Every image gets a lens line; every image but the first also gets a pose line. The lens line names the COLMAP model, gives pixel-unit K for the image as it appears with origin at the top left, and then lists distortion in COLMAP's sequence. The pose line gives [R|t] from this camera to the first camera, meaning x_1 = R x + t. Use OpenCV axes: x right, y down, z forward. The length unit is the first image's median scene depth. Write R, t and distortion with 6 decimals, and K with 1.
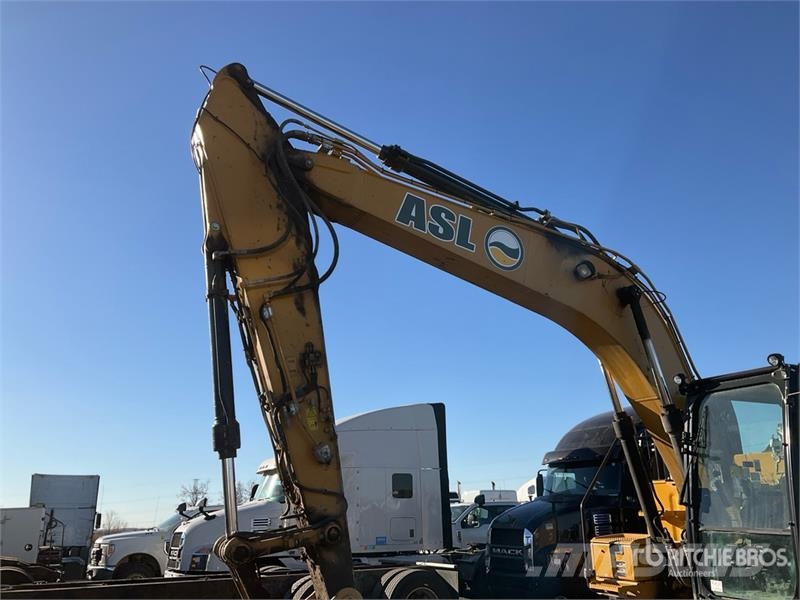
lens RADIAL K [[661.3, 0, 397.8], [0, 661.3, 303.7], [0, 0, 1]] dist [0.073052, -0.093557]
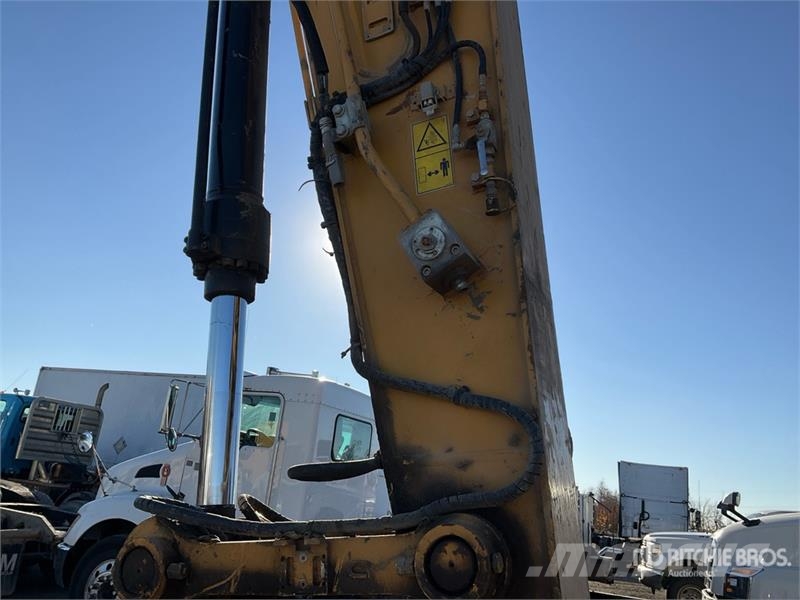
lens RADIAL K [[661.3, 0, 397.8], [0, 661.3, 303.7], [0, 0, 1]] dist [0.073052, -0.093557]
pose [[0.641959, -0.128831, -0.755838, 0.028798], [0.128292, 0.989934, -0.059769, 0.102574], [0.755930, -0.058599, 0.652025, 0.322236]]
